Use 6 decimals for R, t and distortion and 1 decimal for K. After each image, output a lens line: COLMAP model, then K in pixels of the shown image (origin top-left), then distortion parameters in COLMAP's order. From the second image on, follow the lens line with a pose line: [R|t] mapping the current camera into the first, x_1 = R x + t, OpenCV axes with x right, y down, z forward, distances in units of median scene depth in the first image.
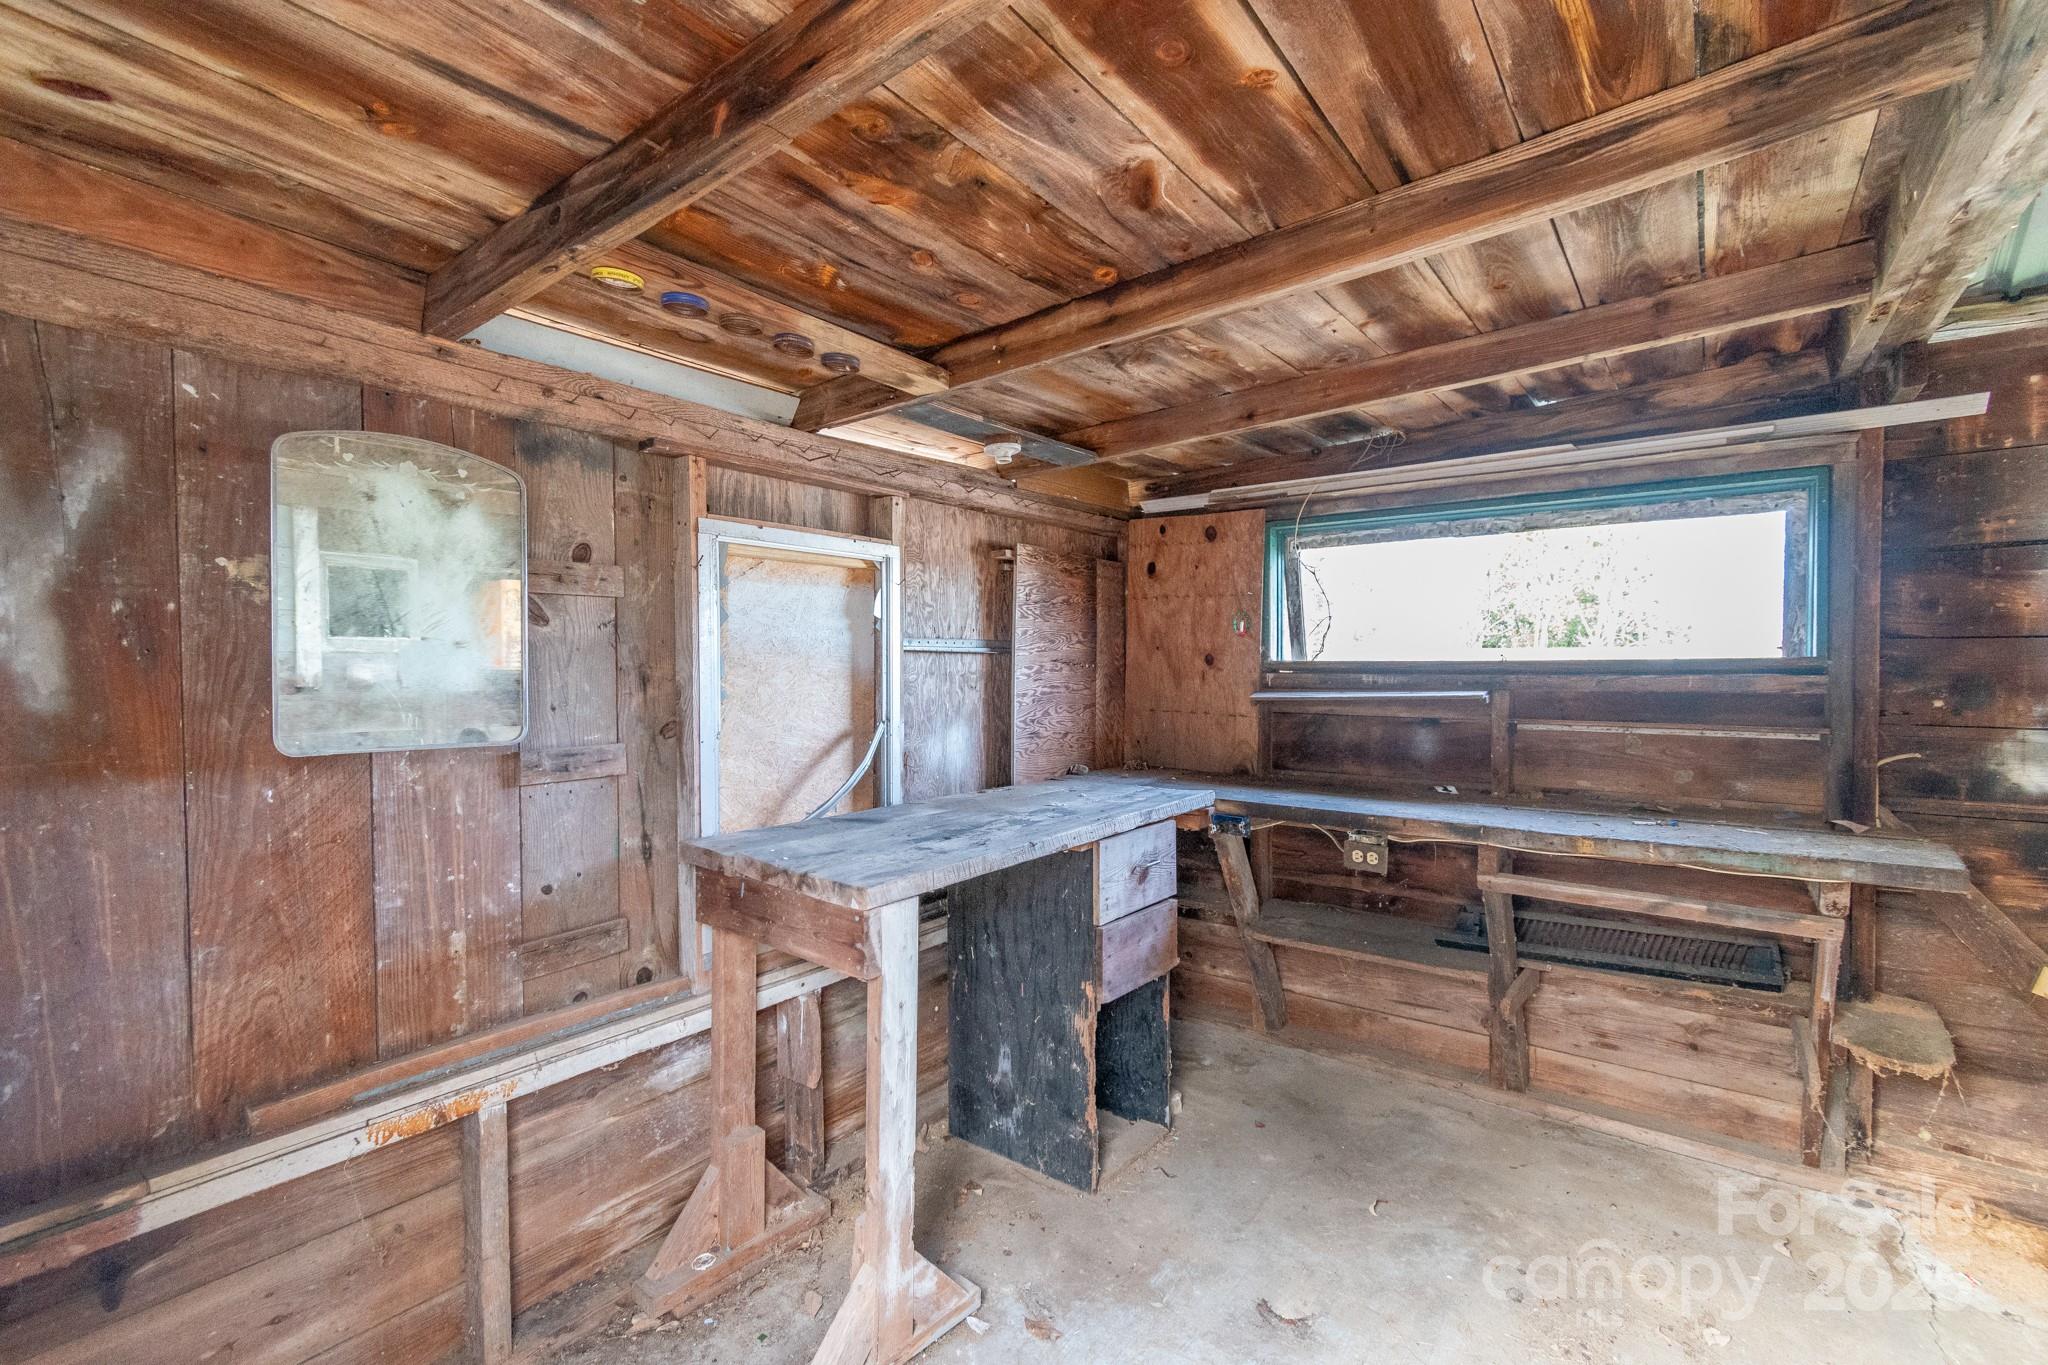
lens RADIAL K [[914.3, 0, 1012.5], [0, 914.3, 683.2], [0, 0, 1]] dist [-0.001960, -0.000158]
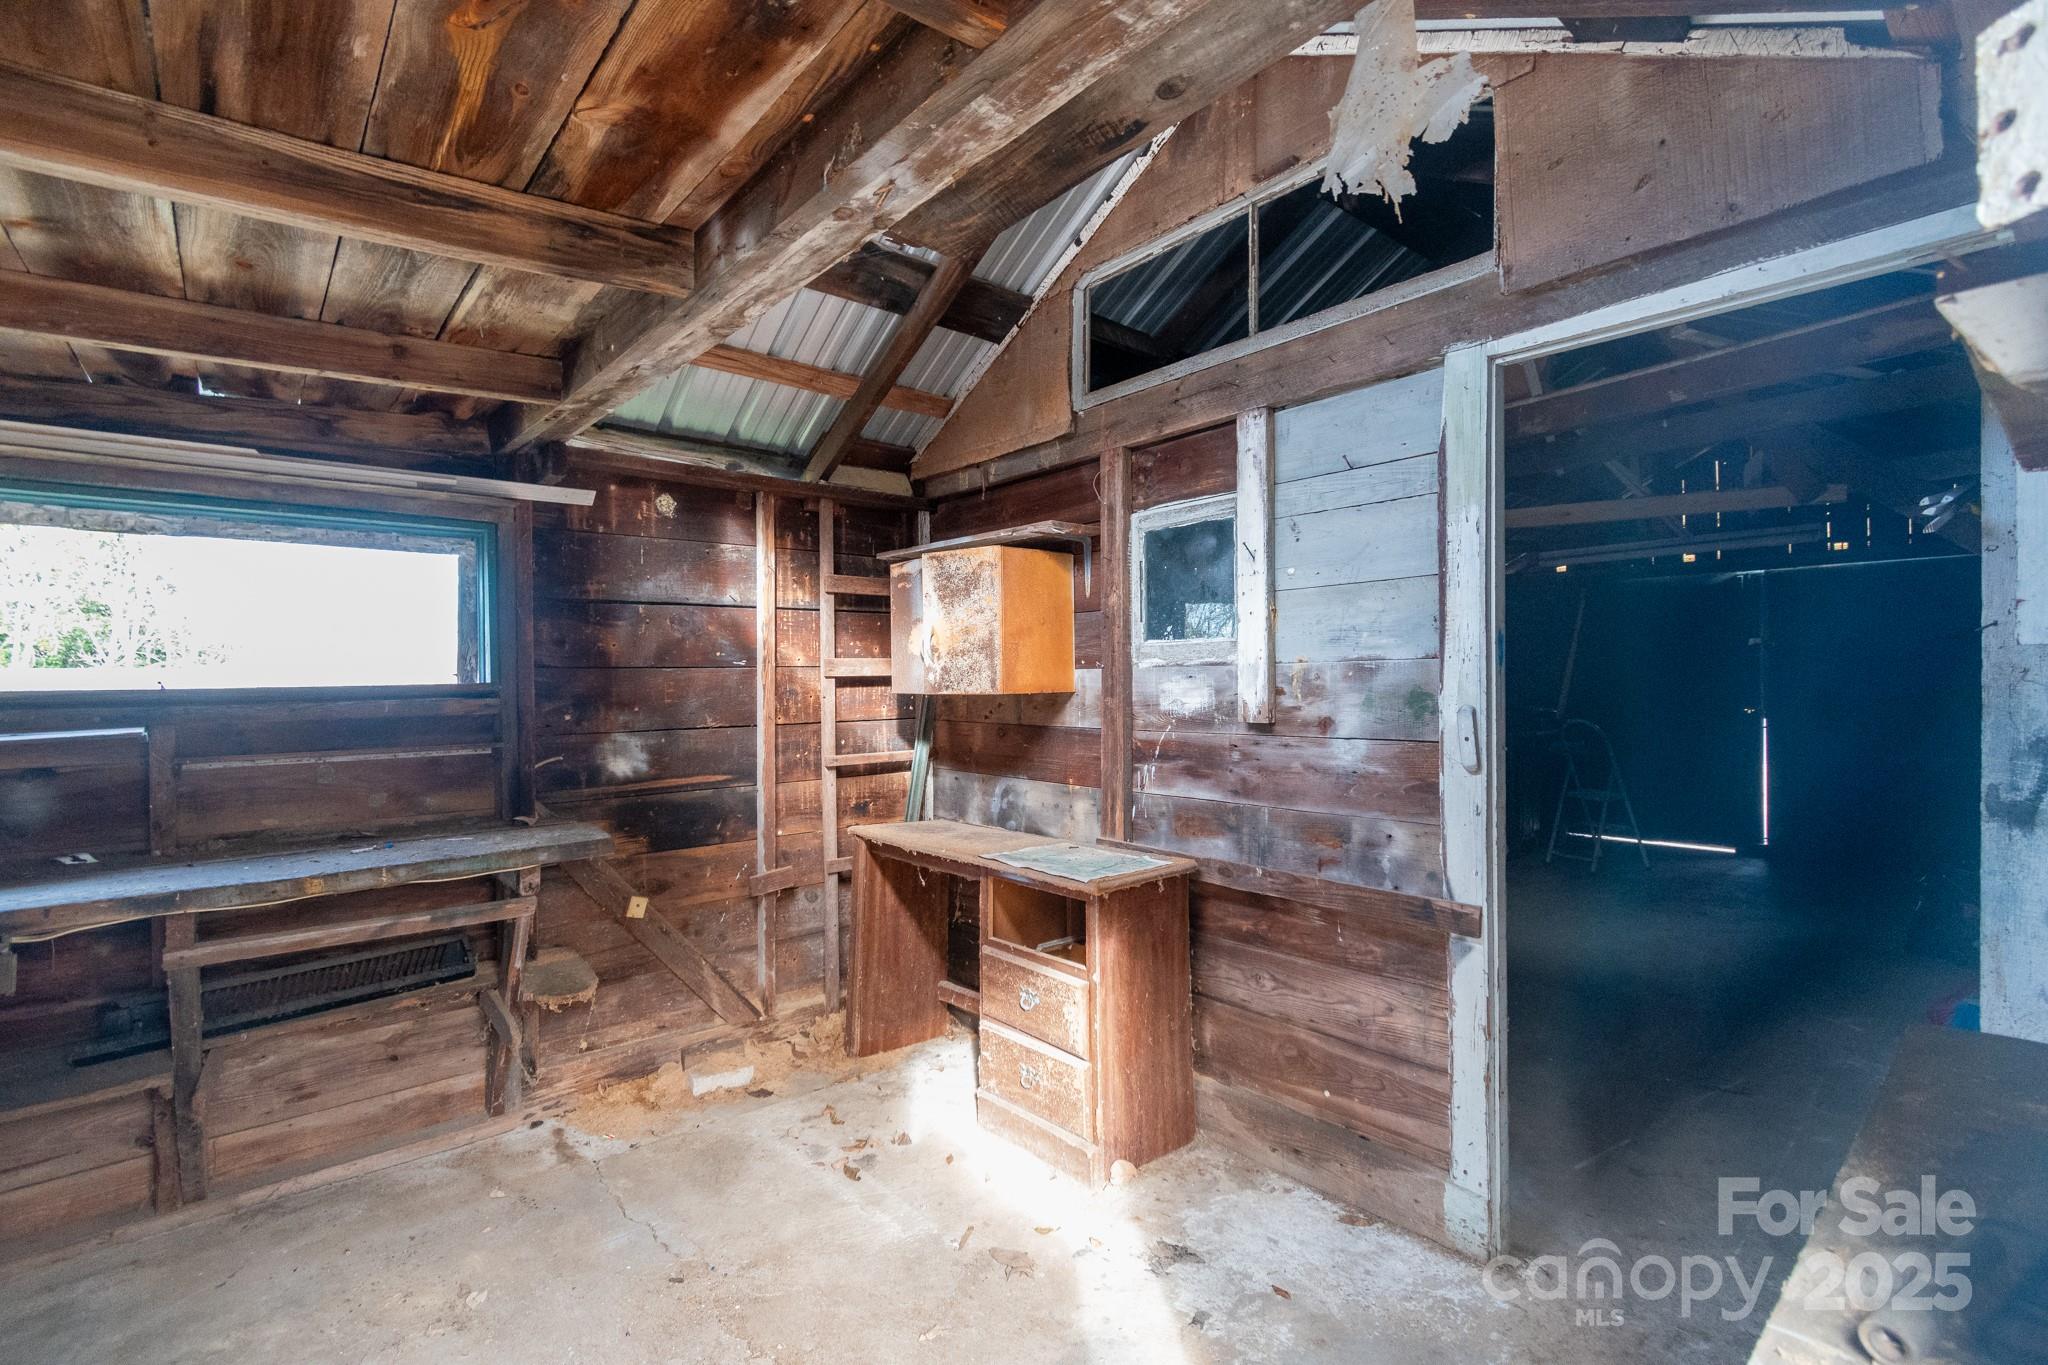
lens RADIAL K [[914.3, 0, 1035.2], [0, 914.3, 679.8], [0, 0, 1]] dist [-0.001960, -0.000158]
pose [[0.181374, -0.005074, 0.983401, -0.157536], [0.030546, 0.999533, -0.000477, -0.010560], [-0.982940, 0.030125, 0.181444, 0.089424]]
